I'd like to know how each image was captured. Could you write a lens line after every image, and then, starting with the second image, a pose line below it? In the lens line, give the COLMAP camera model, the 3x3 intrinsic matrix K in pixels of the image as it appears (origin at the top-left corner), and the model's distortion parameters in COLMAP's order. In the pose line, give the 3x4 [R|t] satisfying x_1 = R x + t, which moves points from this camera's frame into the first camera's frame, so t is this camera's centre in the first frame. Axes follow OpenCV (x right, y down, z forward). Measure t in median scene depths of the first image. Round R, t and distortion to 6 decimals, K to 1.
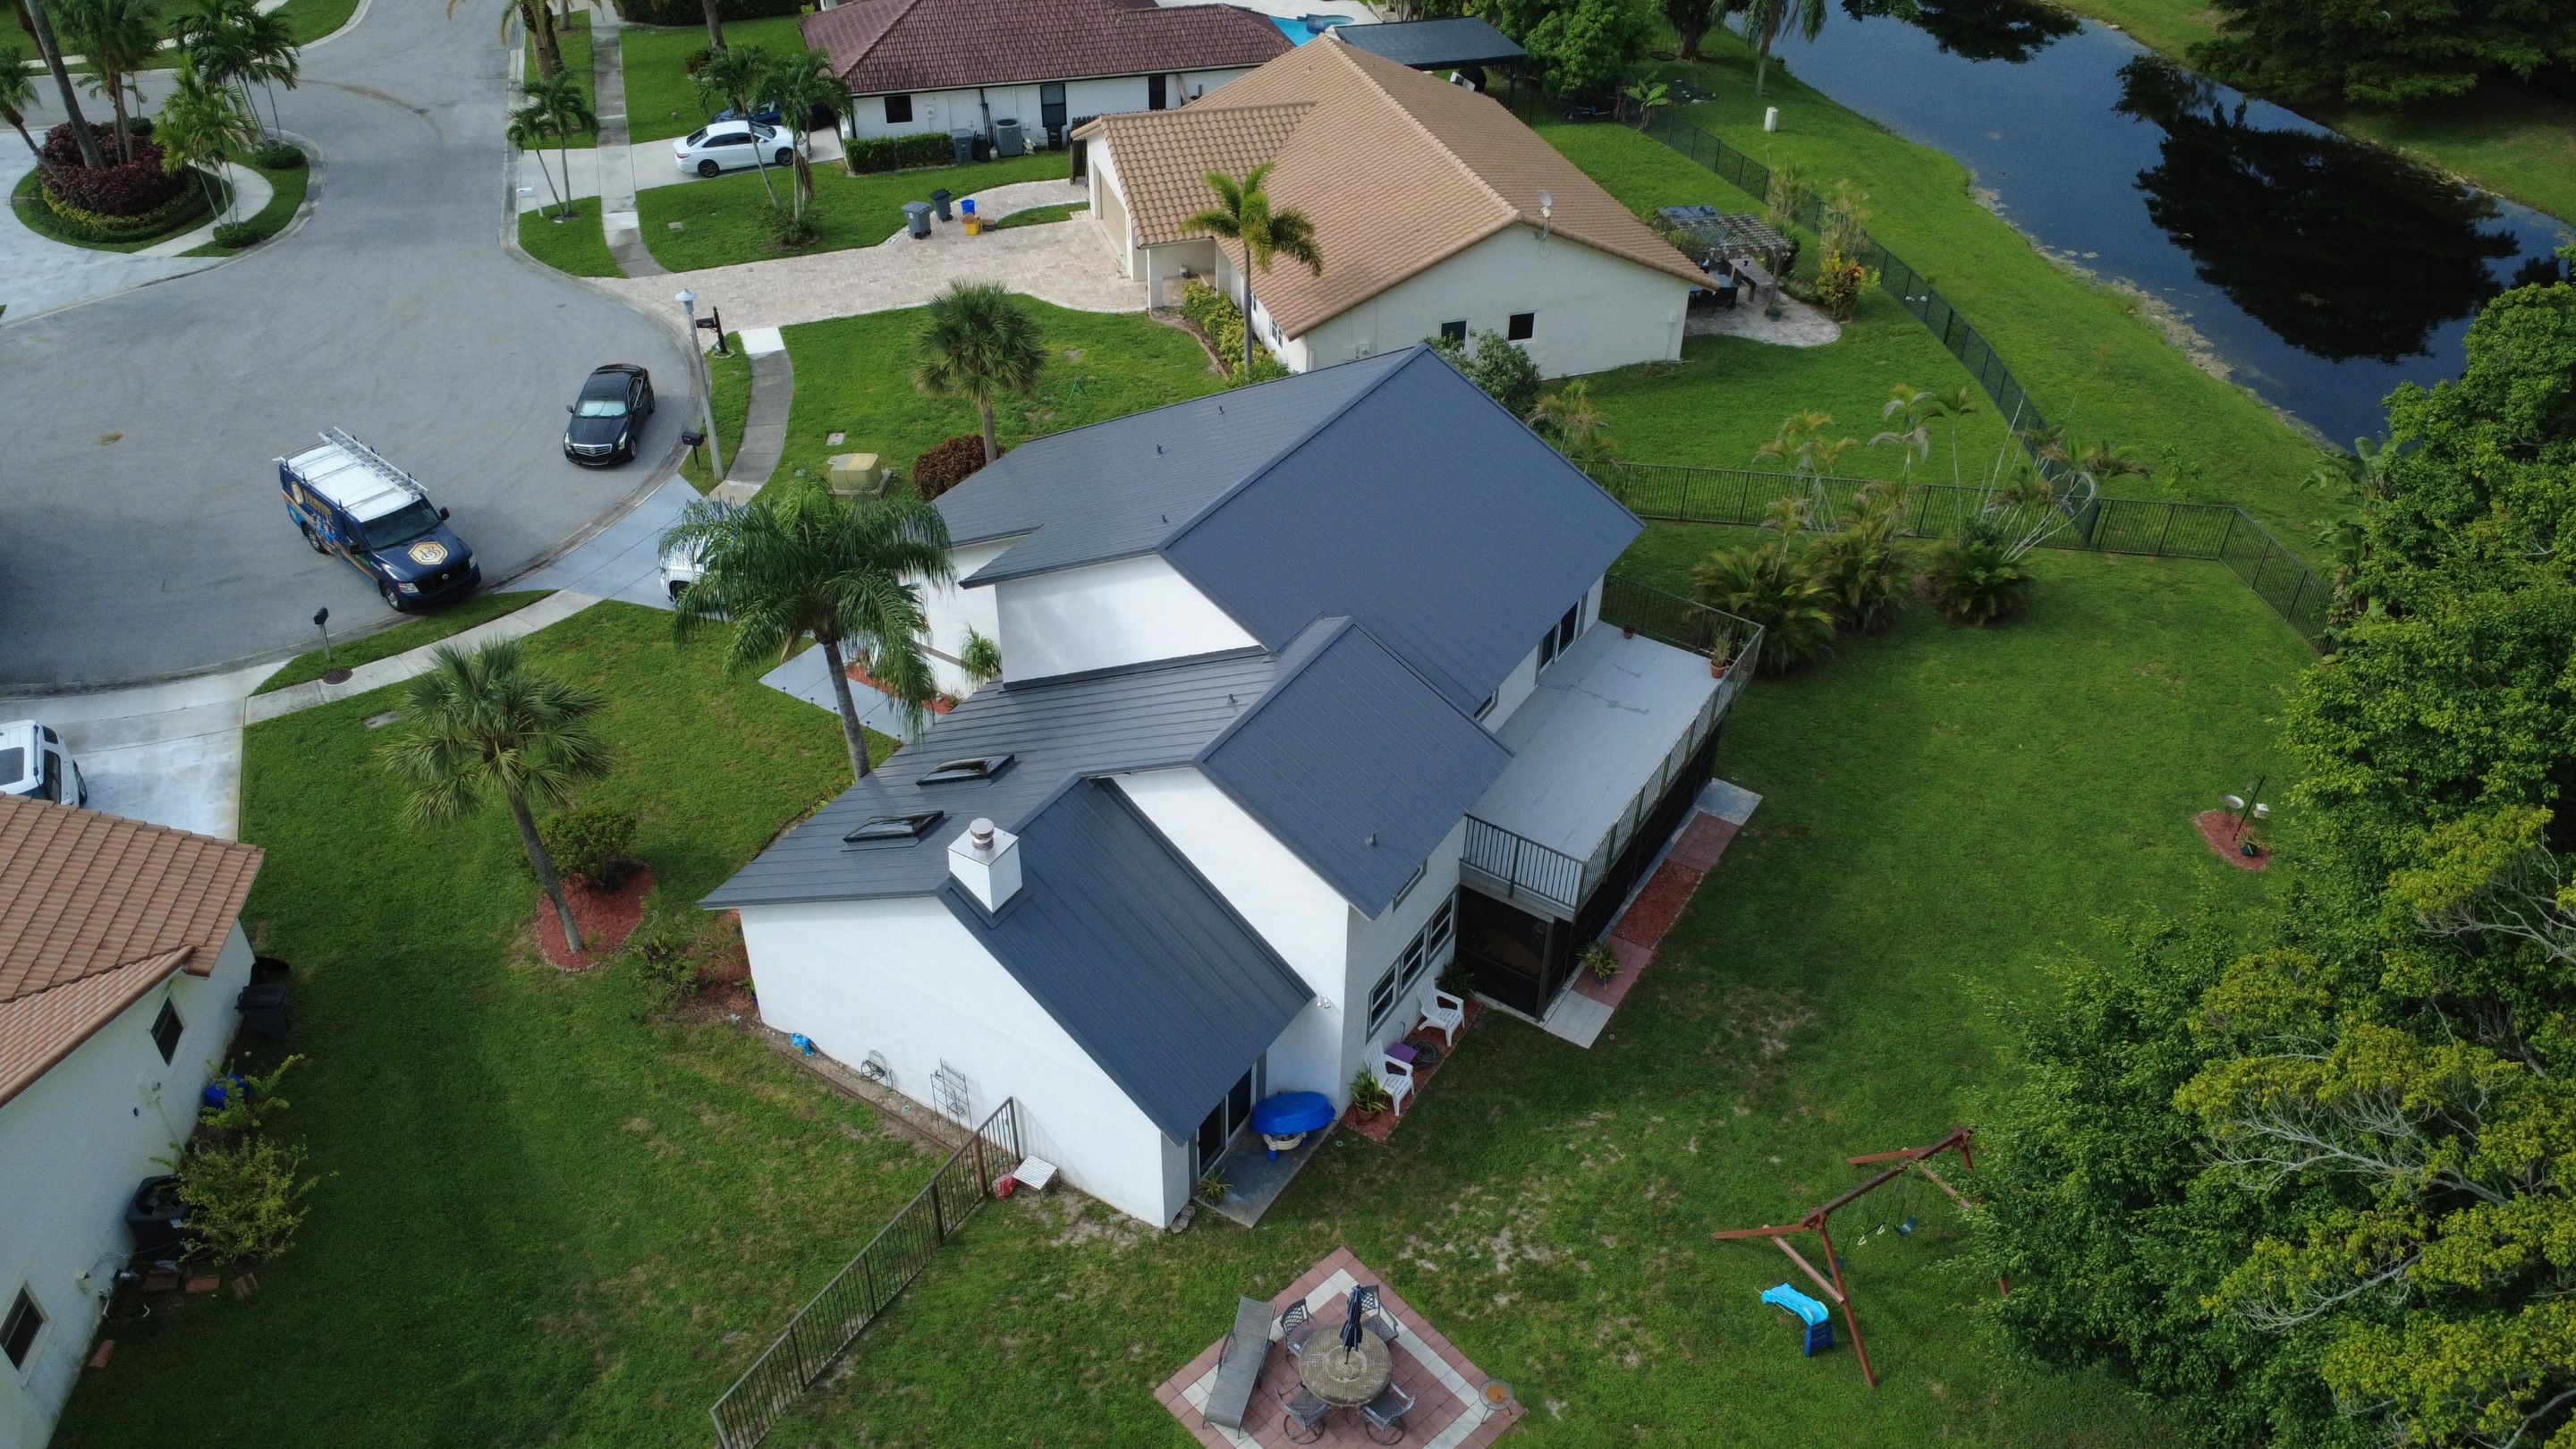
lens RADIAL K [[1872.9, 0, 1289.3], [0, 1872.9, 728.3], [0, 0, 1]] dist [-0.000621, 0.005434]
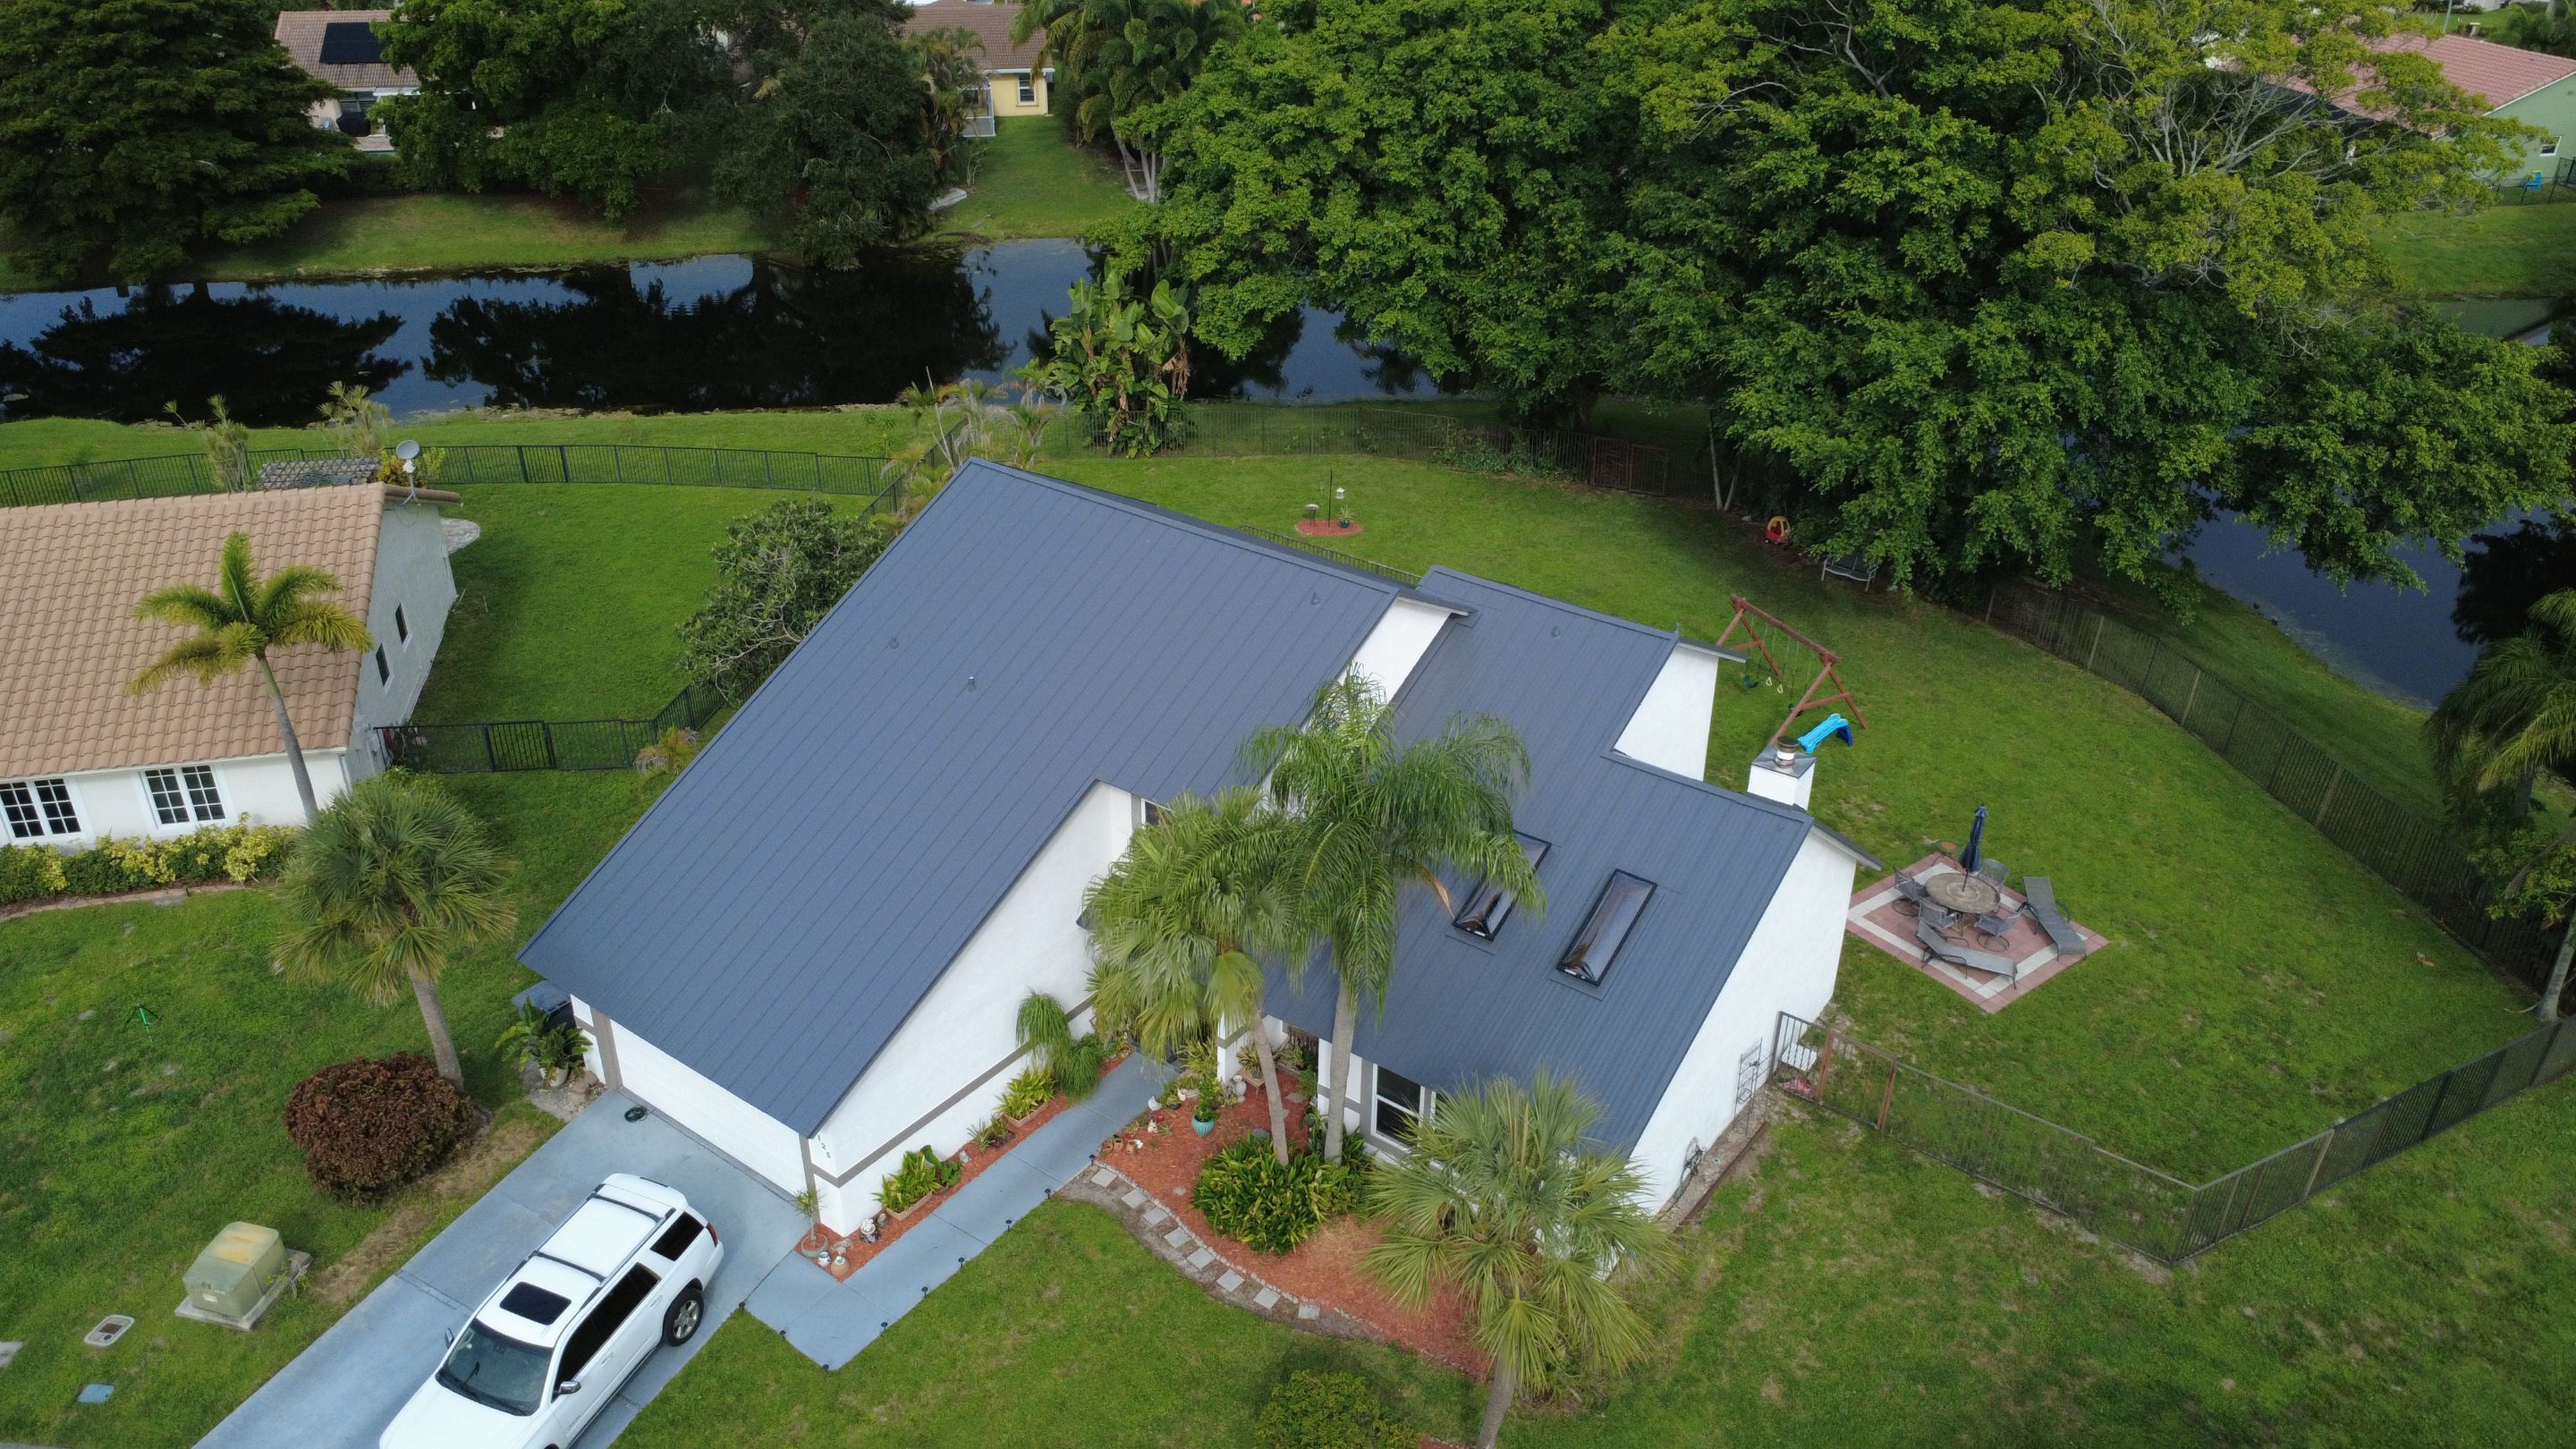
lens RADIAL K [[1872.9, 0, 1287.0], [0, 1872.9, 726.7], [0, 0, 1]] dist [-0.000621, 0.005434]
pose [[0.086901, -0.492263, 0.866098, -0.941204], [0.584309, 0.729328, 0.355900, -0.420829], [-0.806865, 0.475140, 0.351013, 0.749655]]
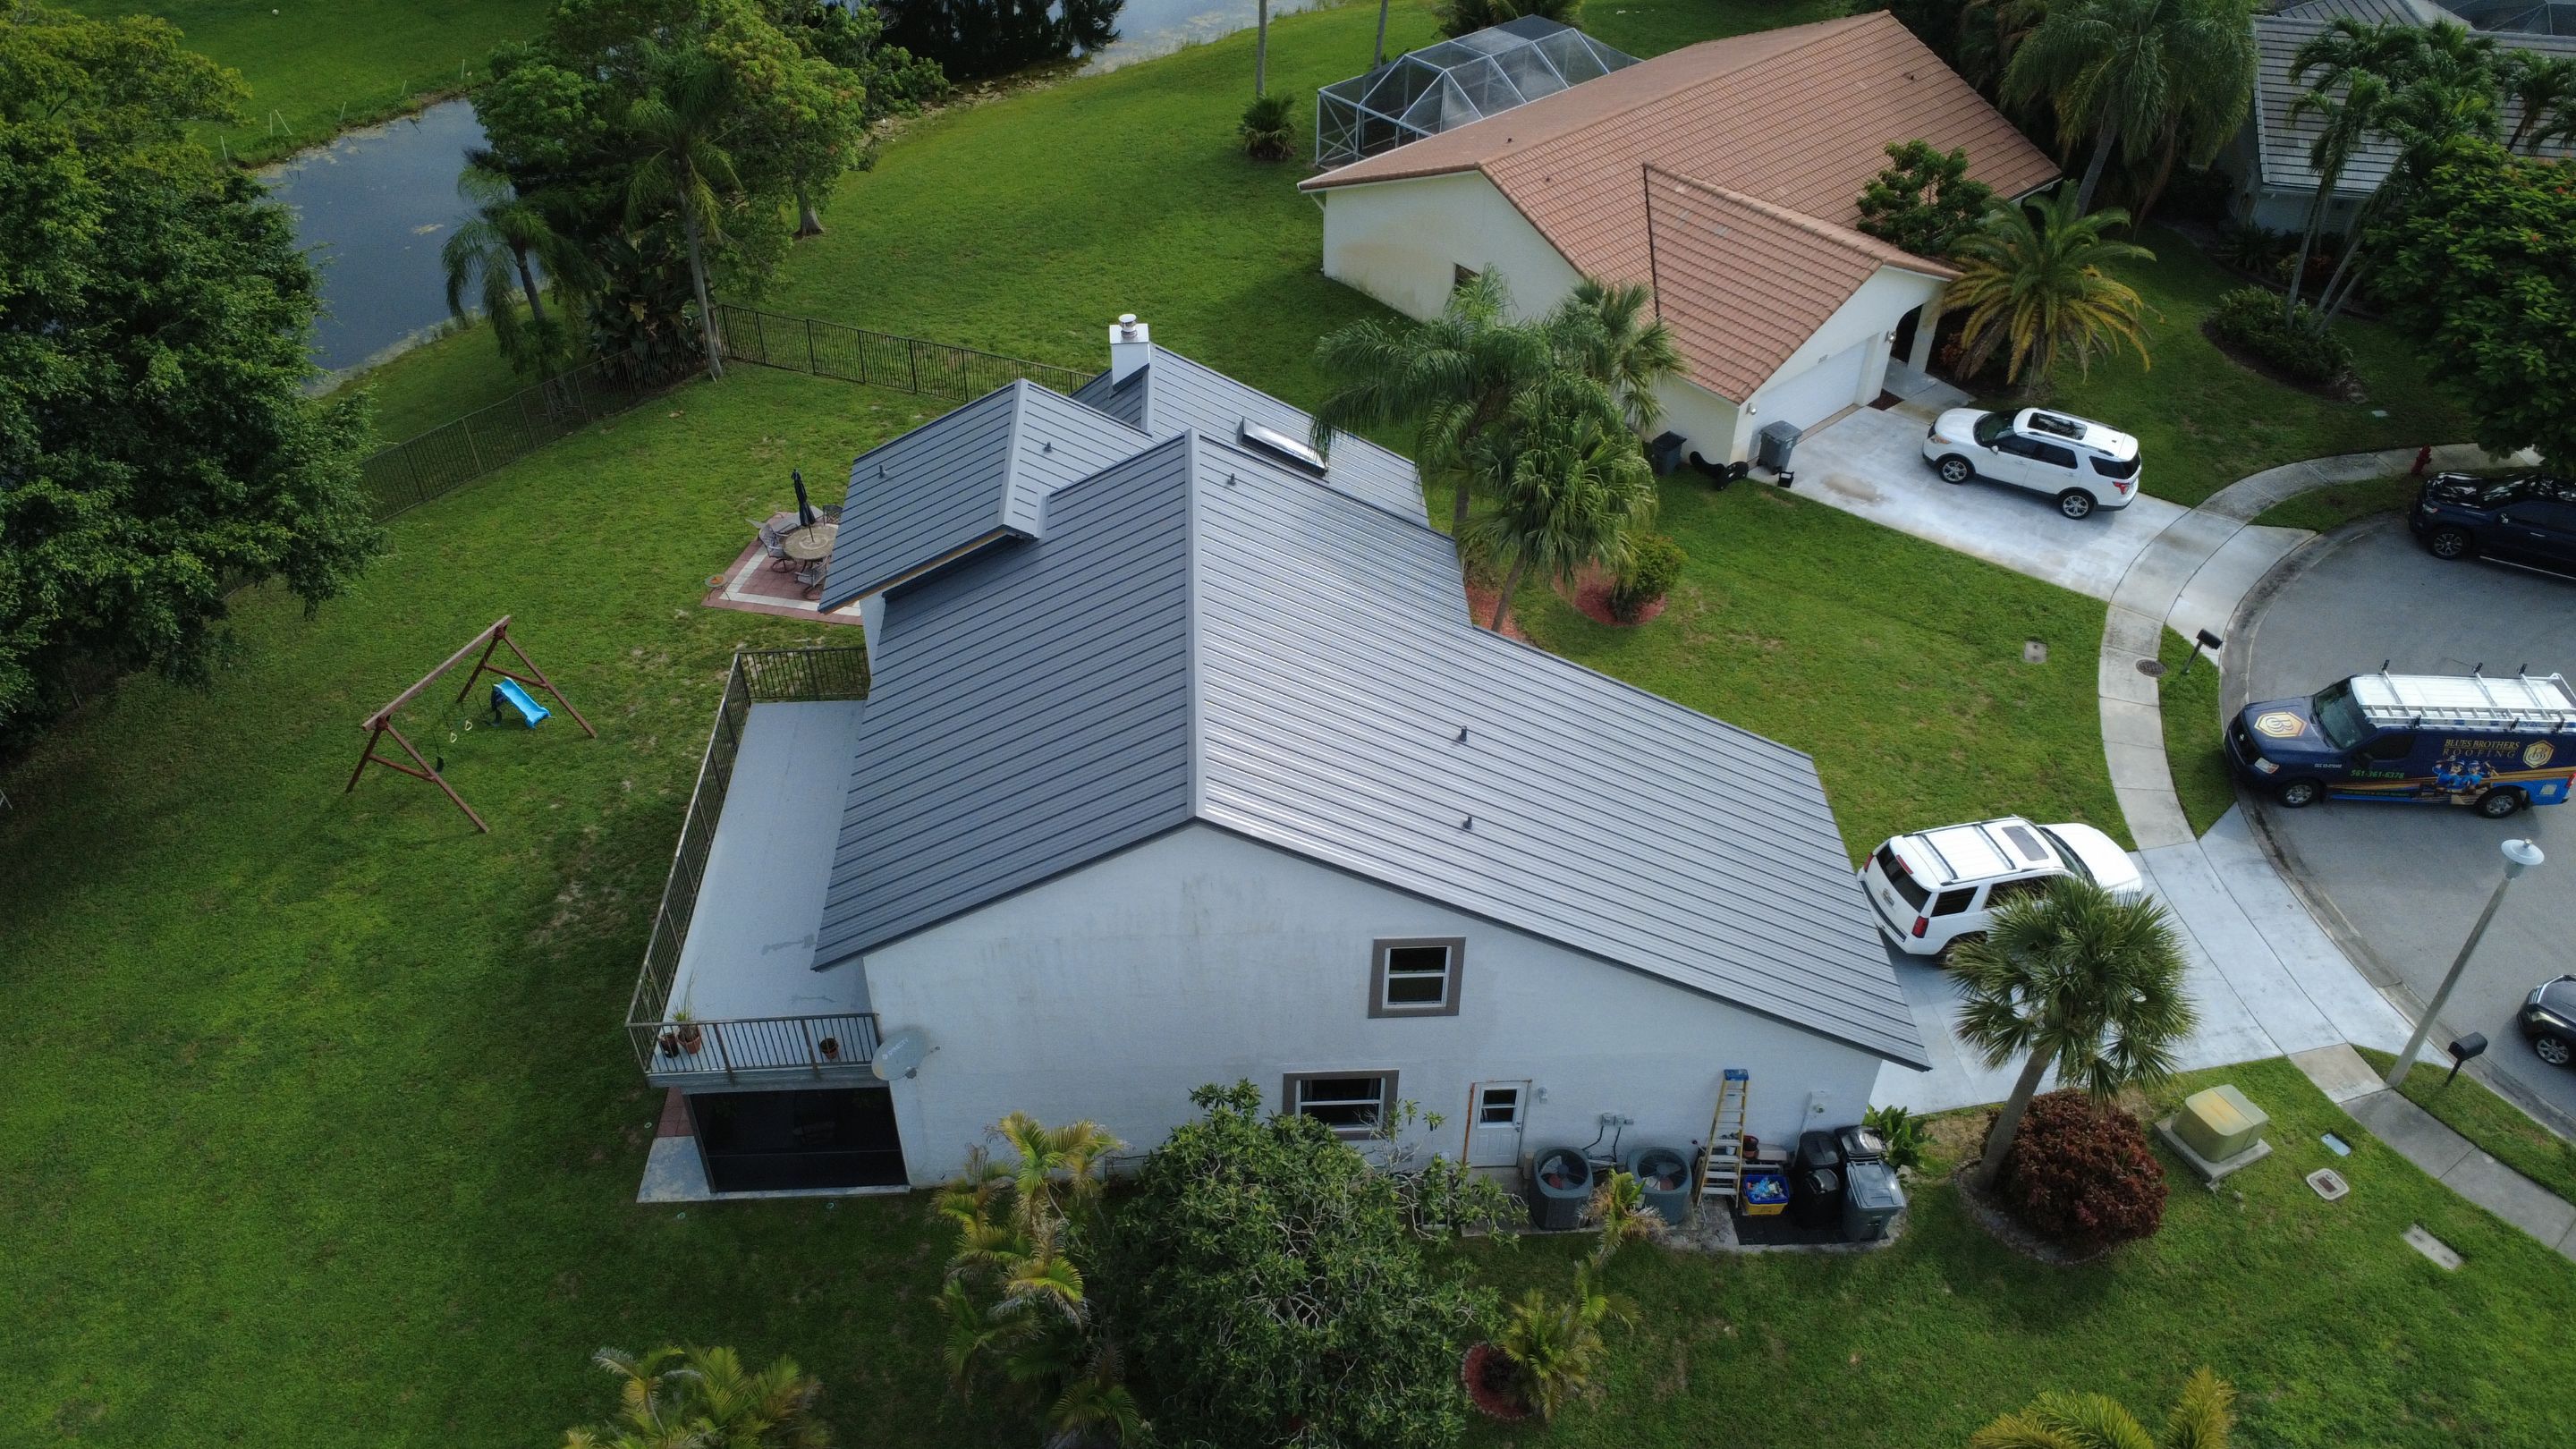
lens RADIAL K [[1872.9, 0, 1293.2], [0, 1872.9, 714.1], [0, 0, 1]] dist [-0.000621, 0.005434]
pose [[-0.824968, 0.335994, -0.454462, 0.386121], [-0.356440, 0.314726, 0.879715, -0.943764], [0.438610, 0.887725, -0.139878, 1.303747]]
